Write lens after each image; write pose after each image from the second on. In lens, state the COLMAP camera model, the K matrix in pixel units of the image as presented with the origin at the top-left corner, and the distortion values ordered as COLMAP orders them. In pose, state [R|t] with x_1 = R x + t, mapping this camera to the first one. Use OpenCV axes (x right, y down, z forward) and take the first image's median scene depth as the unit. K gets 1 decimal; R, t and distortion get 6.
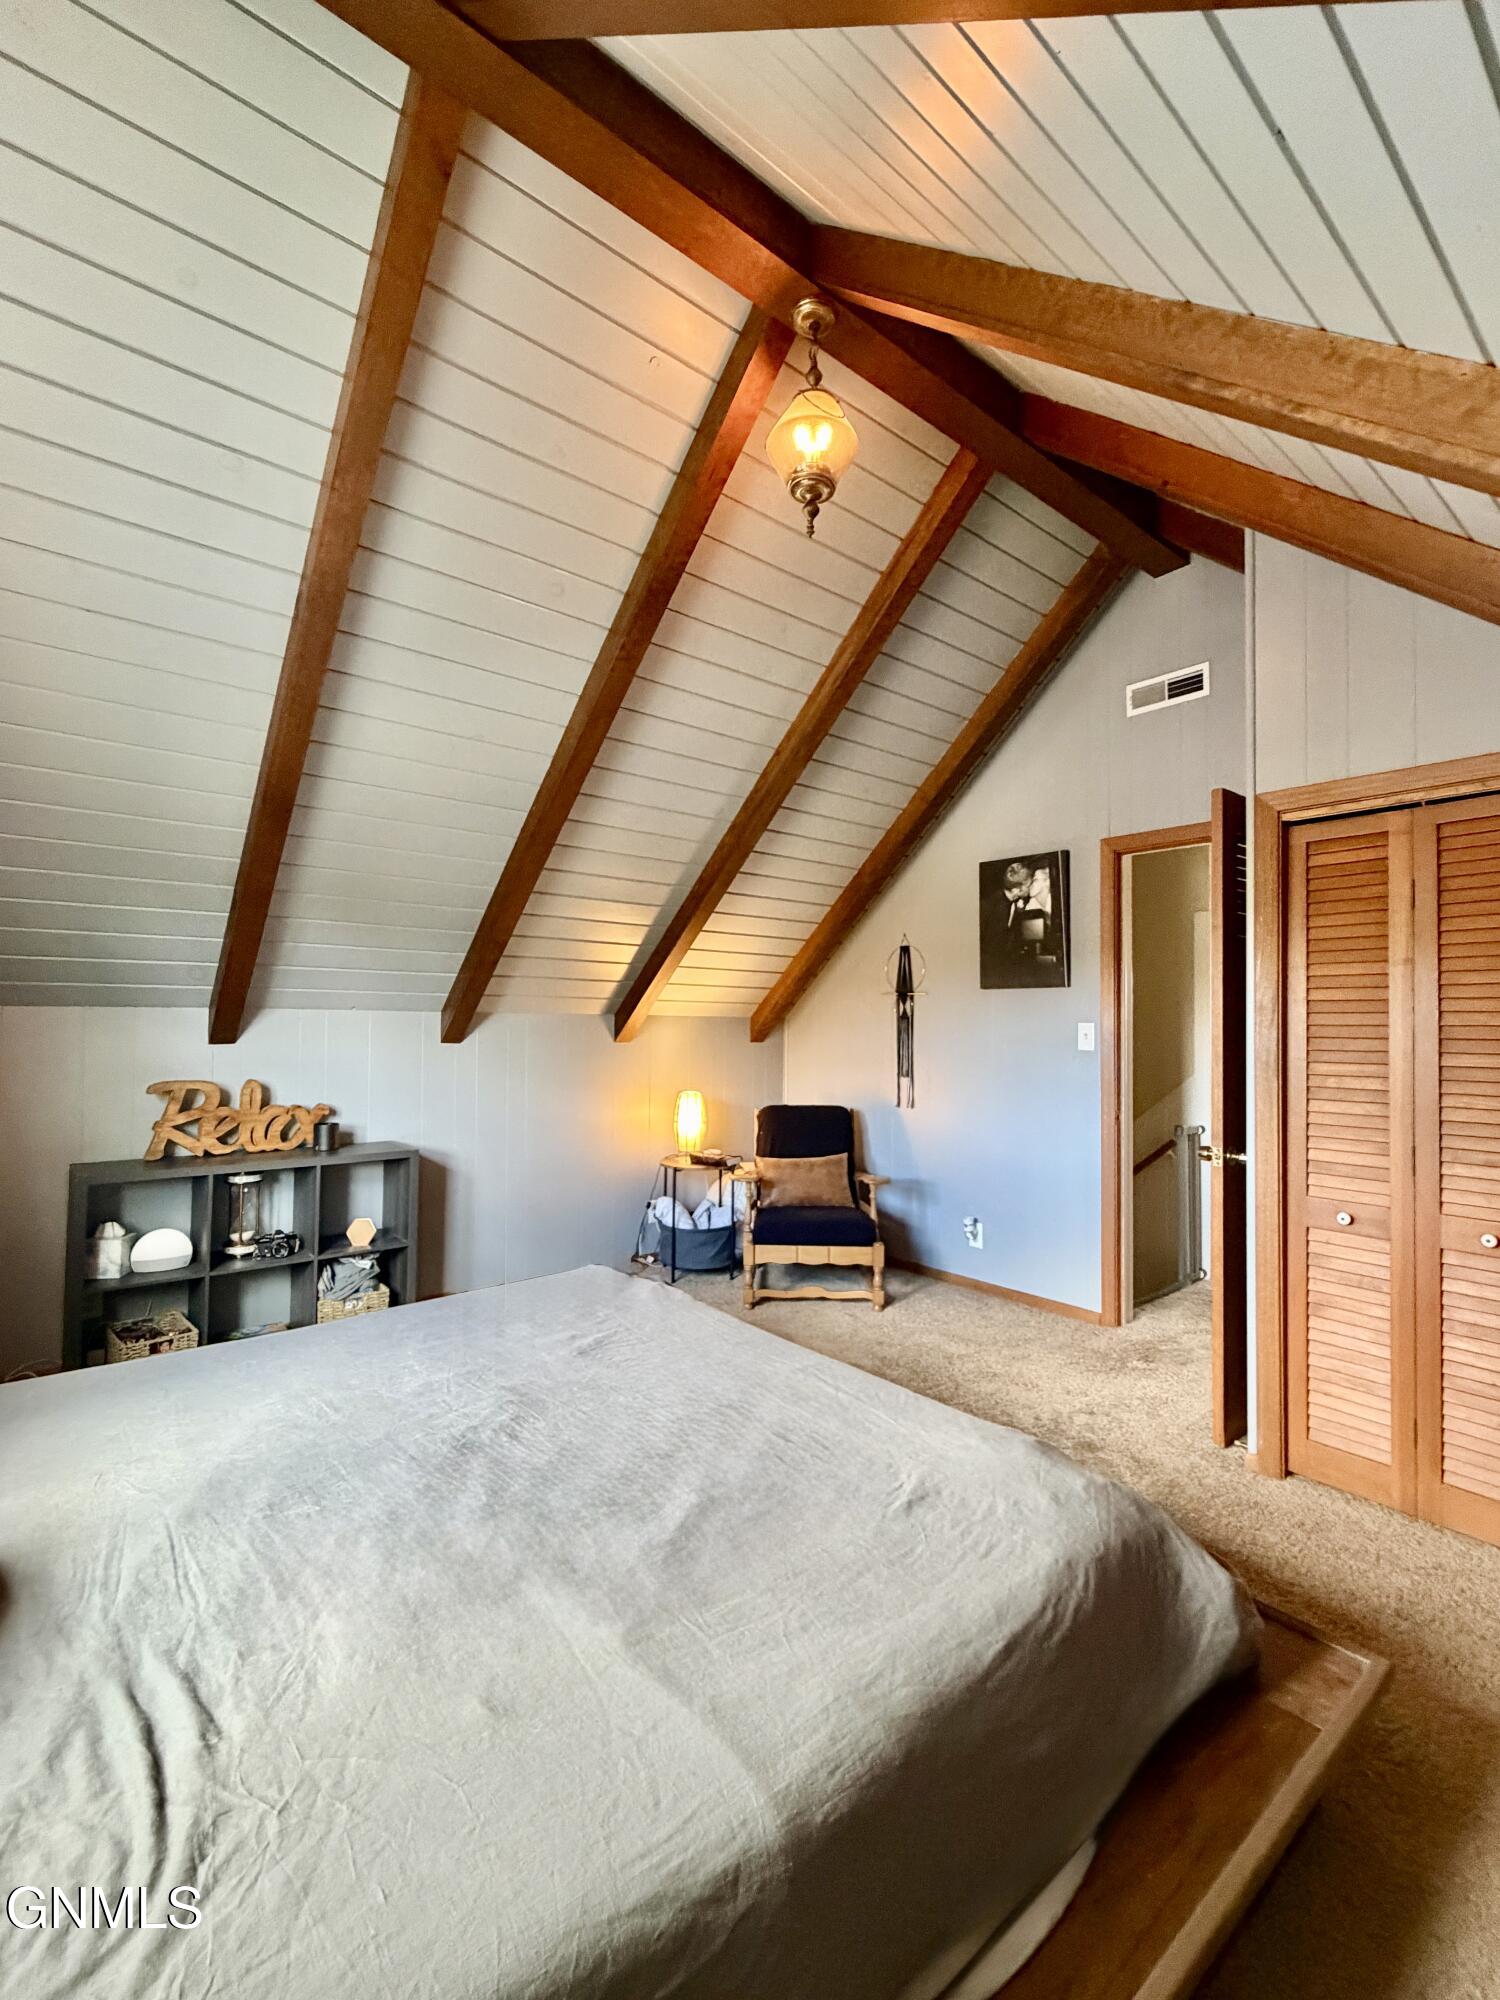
lens RADIAL K [[884.2, 0, 750.0], [0, 884.2, 1000.0], [0, 0, 1]] dist [-0.000726, -0.000109]
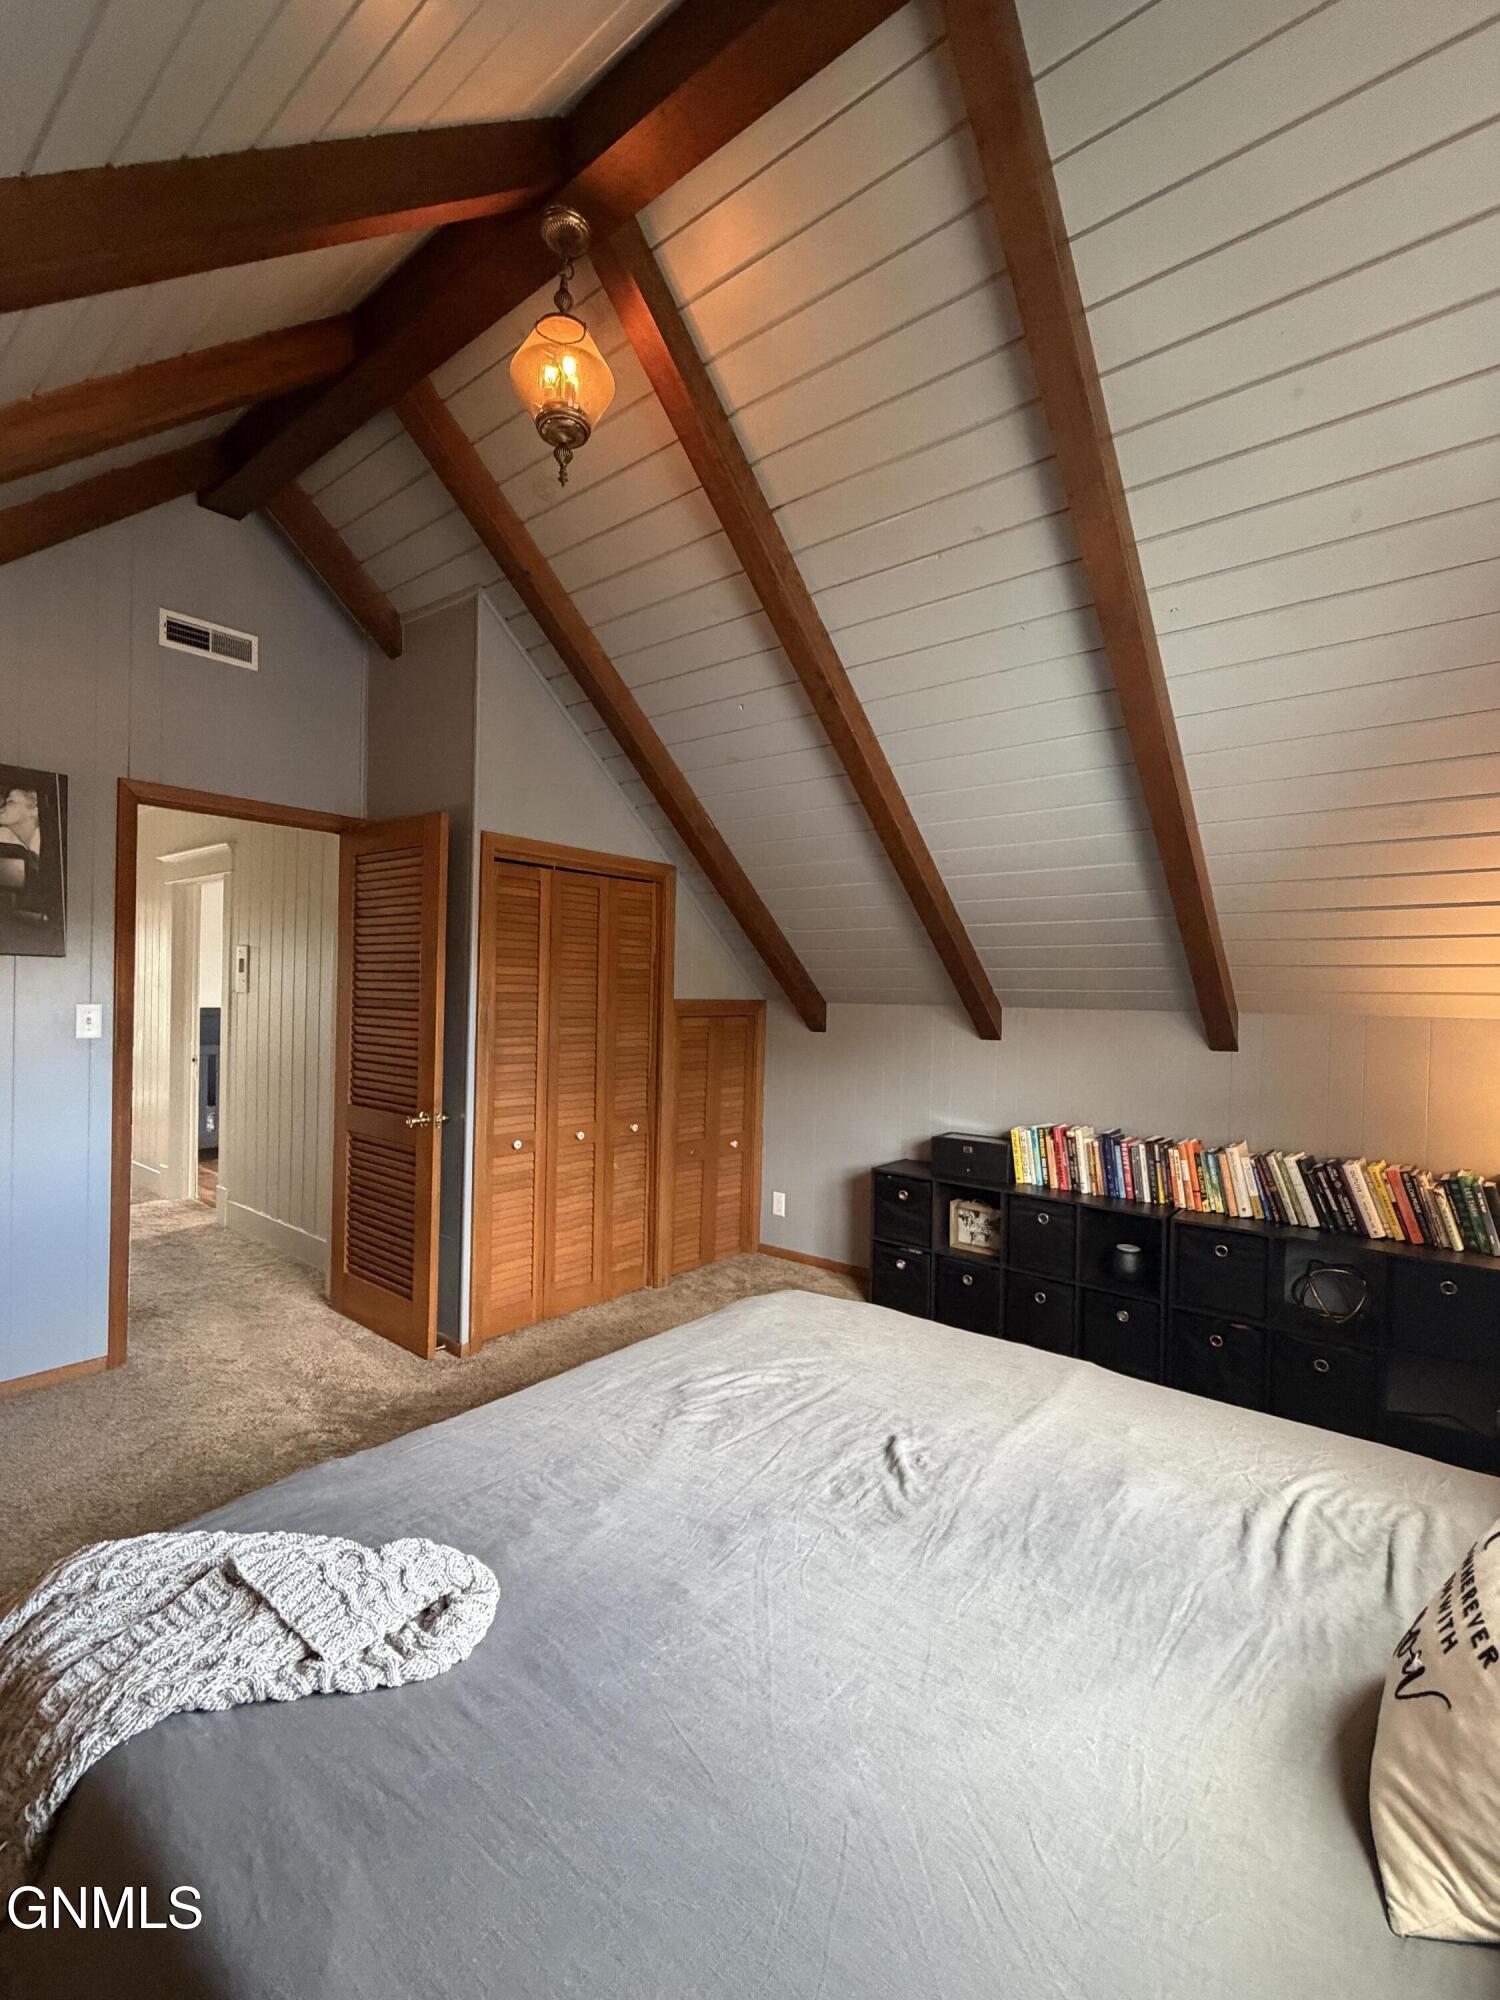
lens RADIAL K [[884.2, 0, 750.0], [0, 884.2, 1000.0], [0, 0, 1]] dist [-0.000726, -0.000109]
pose [[-0.184116, -0.017209, 0.982754, -1.314269], [-0.046513, 0.998879, 0.008778, -0.028898], [-0.981803, -0.044095, -0.184710, 1.468418]]
